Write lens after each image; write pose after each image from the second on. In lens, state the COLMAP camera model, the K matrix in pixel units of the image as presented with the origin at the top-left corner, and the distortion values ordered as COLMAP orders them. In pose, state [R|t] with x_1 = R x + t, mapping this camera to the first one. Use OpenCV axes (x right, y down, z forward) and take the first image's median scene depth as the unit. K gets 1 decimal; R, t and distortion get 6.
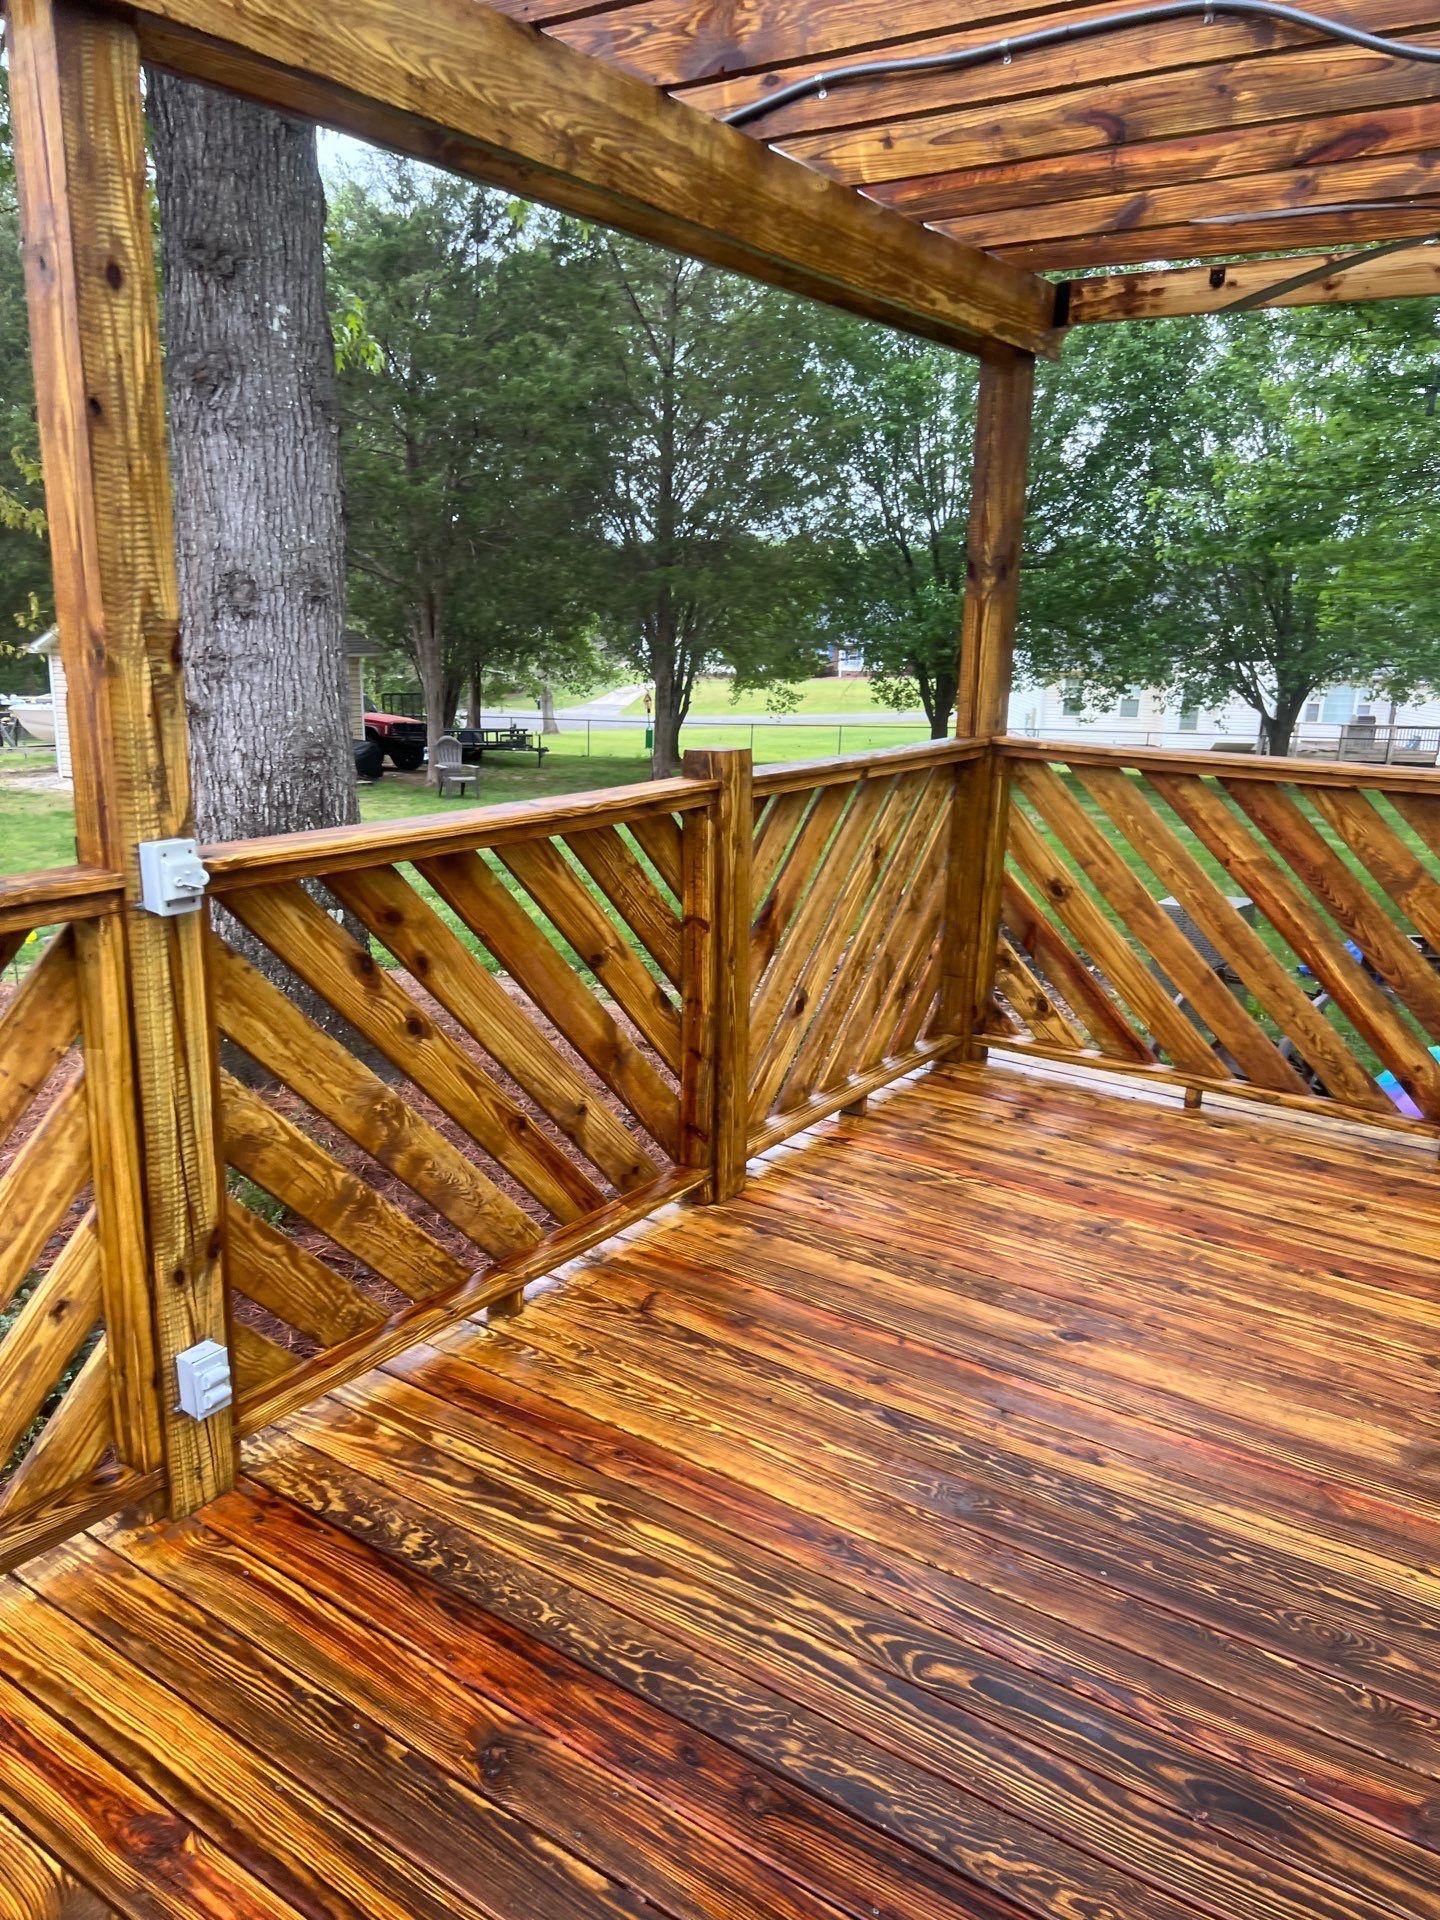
lens RADIAL K [[1417.6, 0, 698.0], [0, 1417.6, 1007.9], [0, 0, 1]] dist [0.035349, -0.049147]
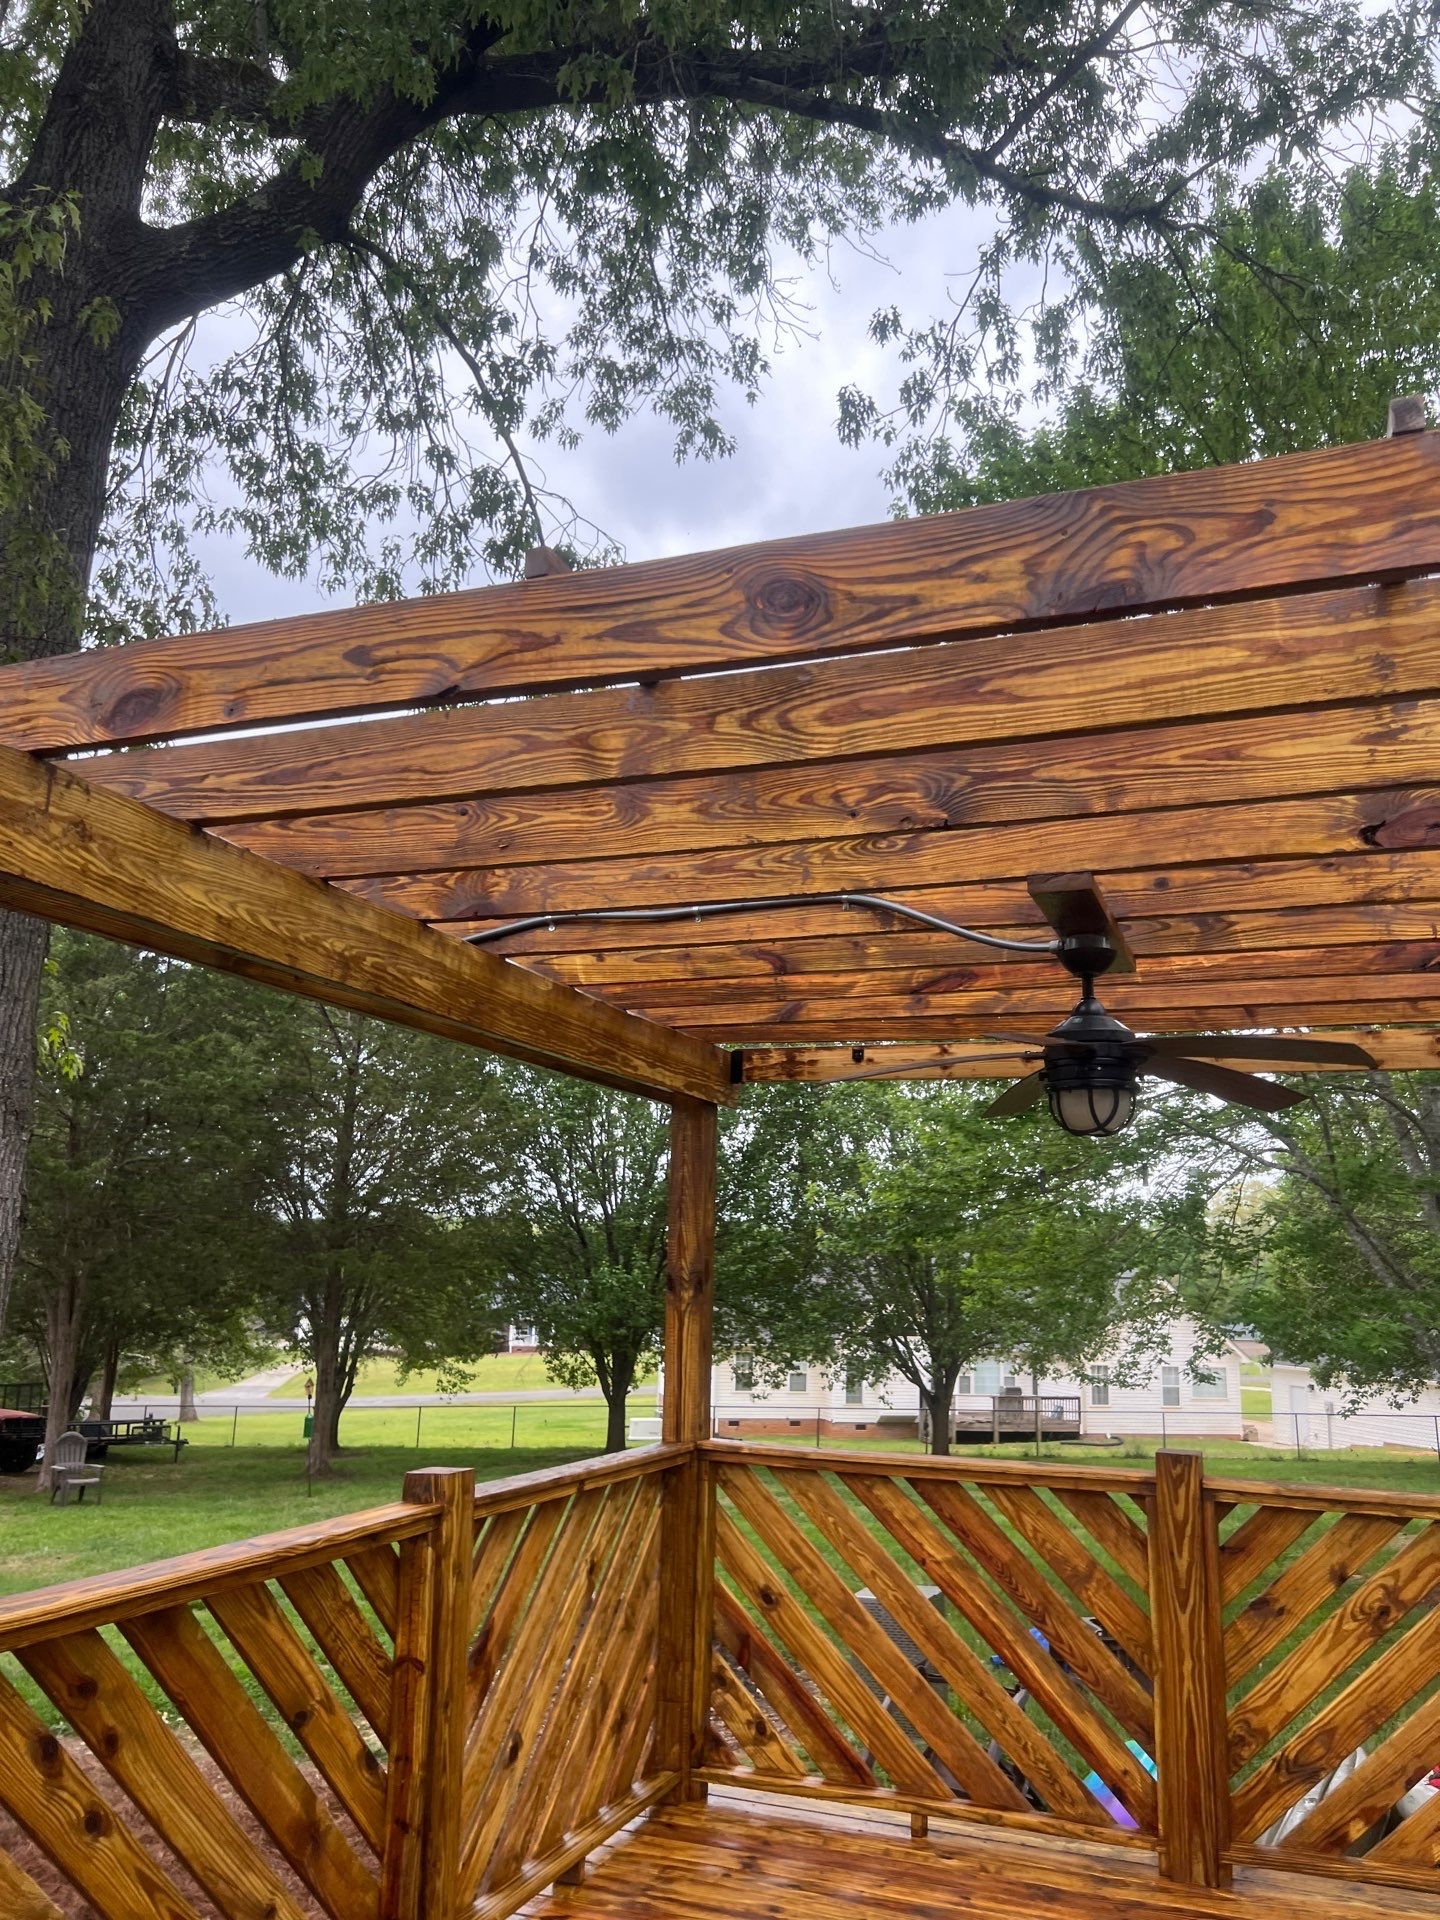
lens RADIAL K [[1436.6, 0, 758.8], [0, 1436.6, 1012.8], [0, 0, 1]] dist [0.054575, -0.065222]
pose [[0.965605, 0.048786, 0.255395, -0.035115], [0.069627, 0.897852, -0.434757, -0.010908], [-0.250517, 0.437586, 0.863574, -0.061194]]
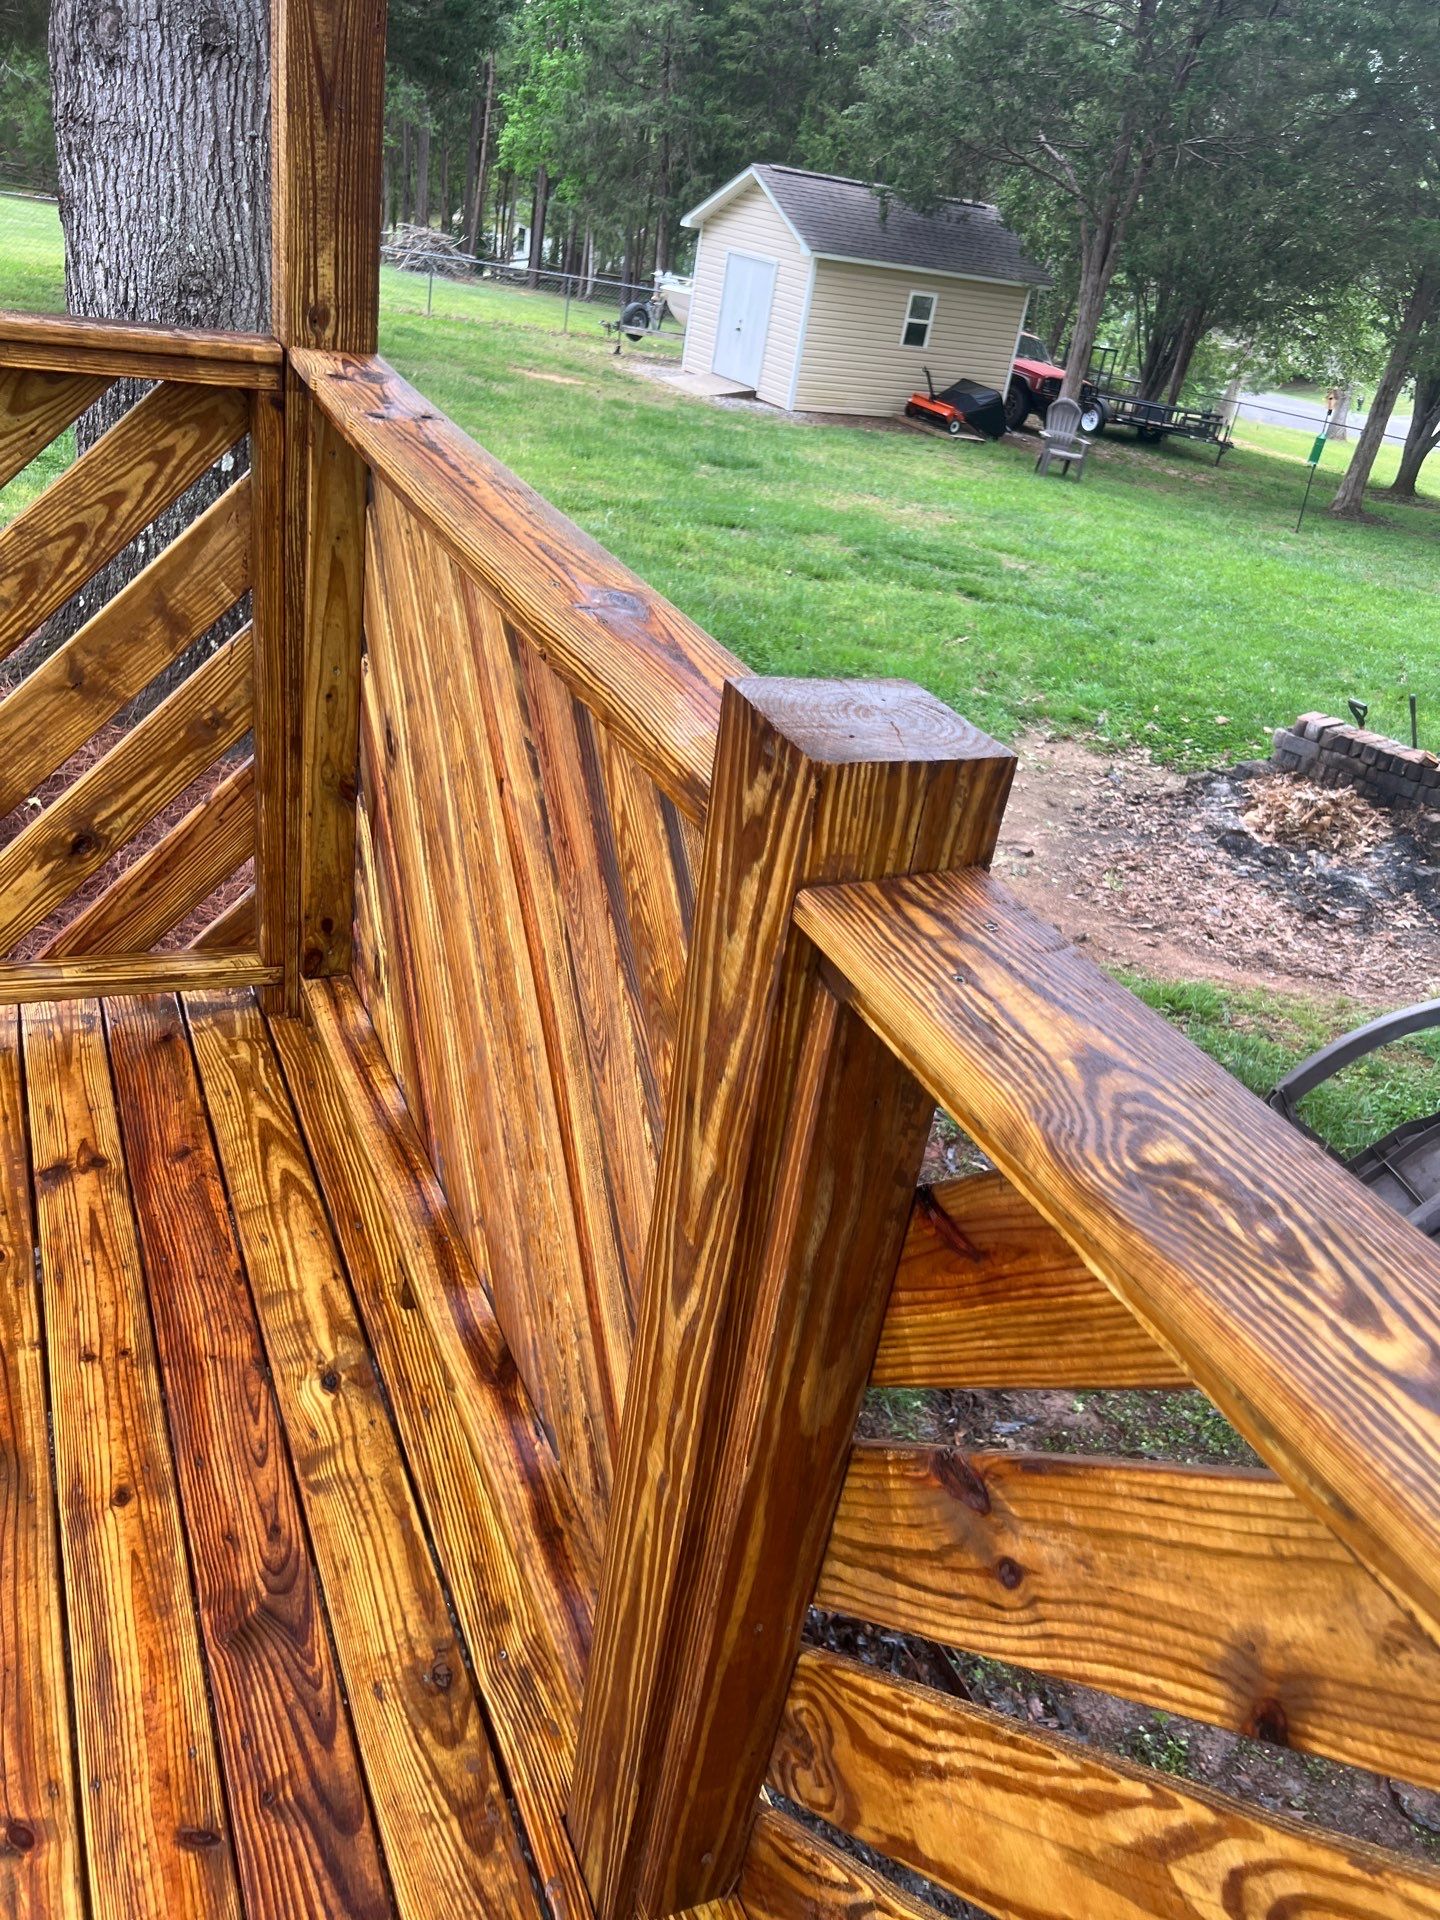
lens RADIAL K [[1417.6, 0, 703.2], [0, 1417.6, 1007.3], [0, 0, 1]] dist [0.035349, -0.049147]
pose [[0.849957, 0.354403, -0.389836, 0.573972], [-0.263561, 0.926713, 0.267841, -0.159282], [0.456190, -0.124907, 0.881073, 0.679776]]
